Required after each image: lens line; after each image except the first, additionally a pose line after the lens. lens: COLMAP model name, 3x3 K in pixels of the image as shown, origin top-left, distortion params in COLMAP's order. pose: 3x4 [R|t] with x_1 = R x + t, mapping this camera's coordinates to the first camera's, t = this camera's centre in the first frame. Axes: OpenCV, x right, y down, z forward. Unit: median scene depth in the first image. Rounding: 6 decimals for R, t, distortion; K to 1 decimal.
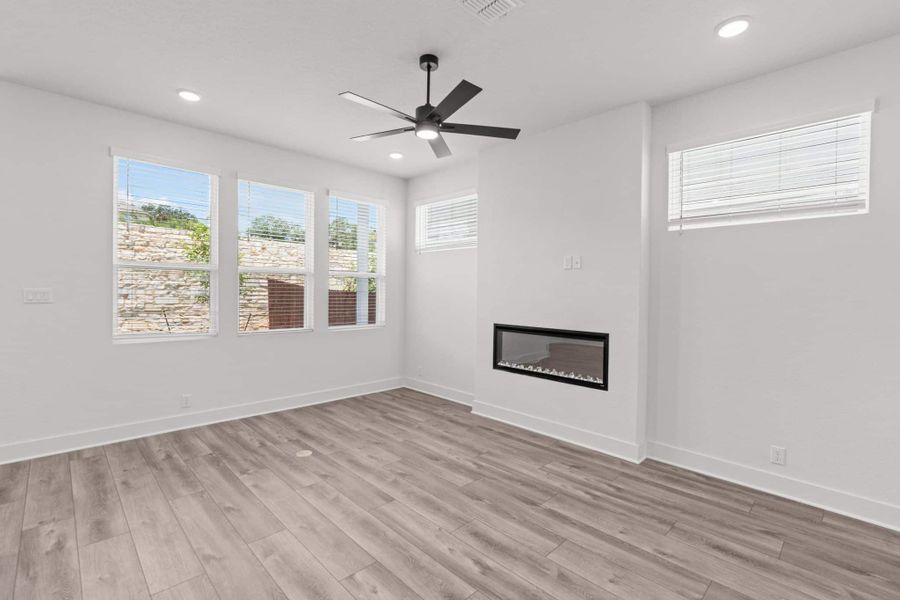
lens RADIAL K [[409.4, 0, 449.9], [0, 409.4, 296.9], [0, 0, 1]] dist [-0.004099, 0.000173]
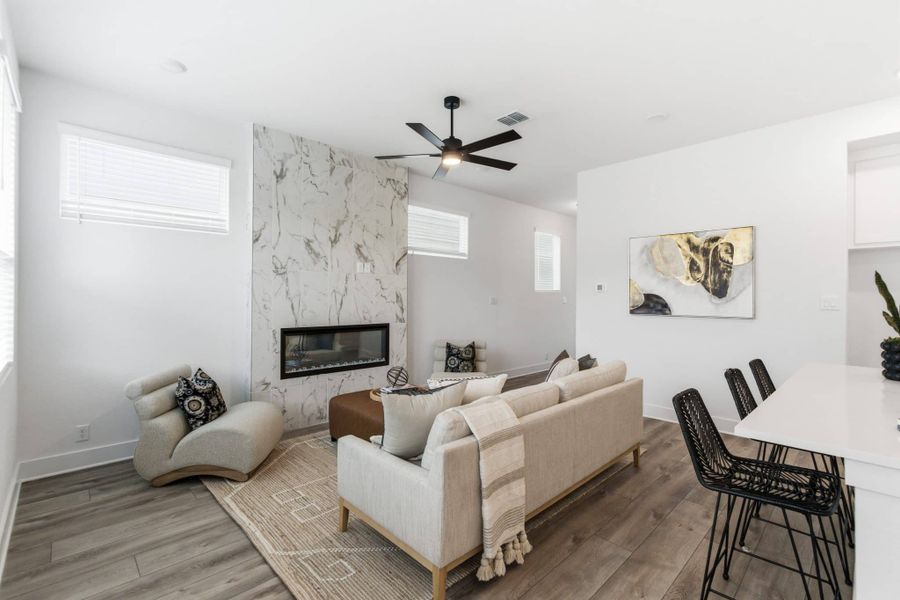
lens RADIAL K [[409.4, 0, 449.9], [0, 409.4, 296.9], [0, 0, 1]] dist [-0.004099, 0.000173]
pose [[0.018133, -0.015638, 0.999713, -0.980218], [0.009483, 0.999835, 0.015468, -0.018282], [-0.999791, 0.009200, 0.018279, 0.769829]]
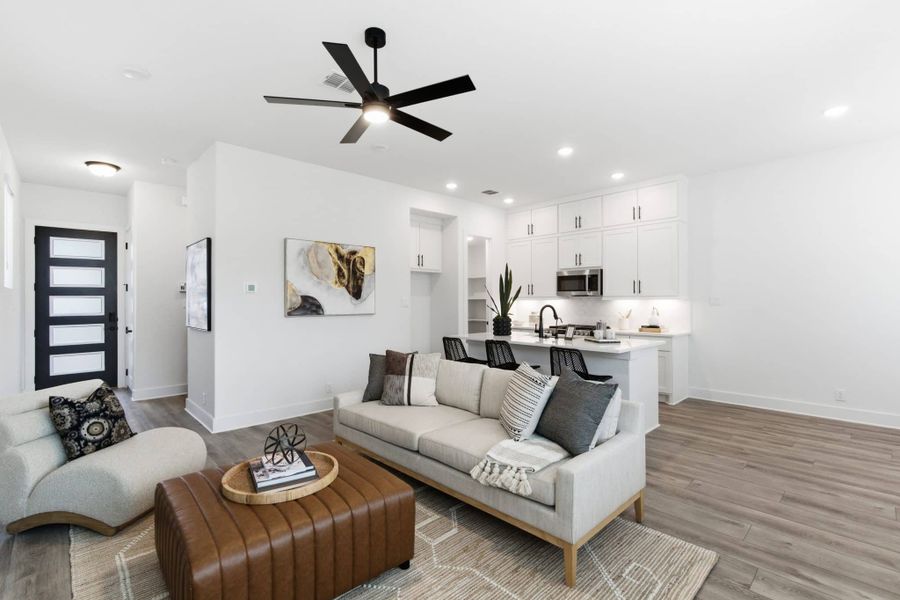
lens RADIAL K [[409.4, 0, 449.9], [0, 409.4, 296.9], [0, 0, 1]] dist [-0.004099, 0.000173]
pose [[-0.999805, -0.007975, 0.018054, -0.182144], [-0.007937, 0.999966, 0.002173, -0.004686], [-0.018071, 0.002029, -0.999835, 1.490241]]
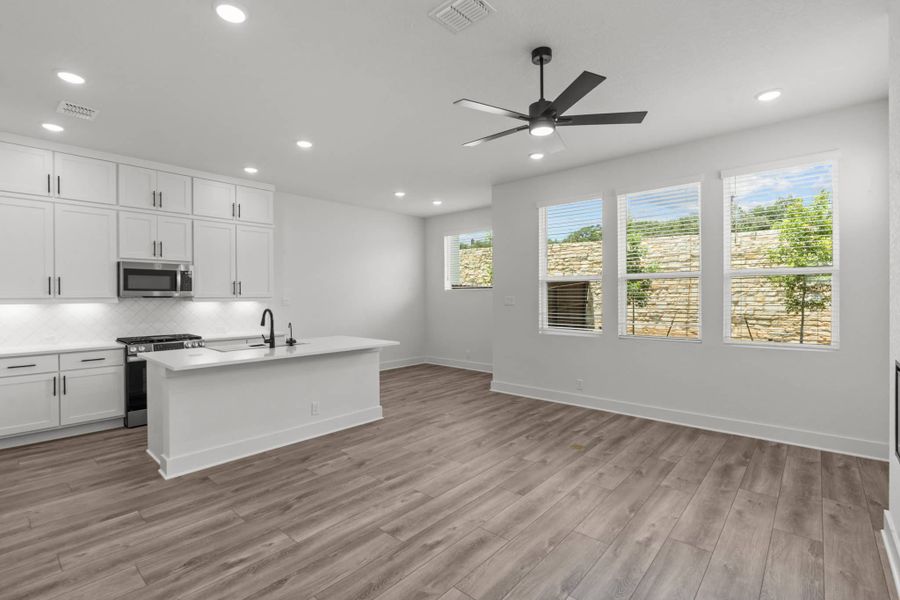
lens RADIAL K [[418.6, 0, 439.7], [0, 418.6, 297.9], [0, 0, 1]] dist [-0.000621, 0.000513]
pose [[0.054951, -0.010669, -0.998432, 0.706758], [-0.005505, 0.999924, -0.010988, 0.002547], [0.998474, 0.006100, 0.054888, 0.552928]]
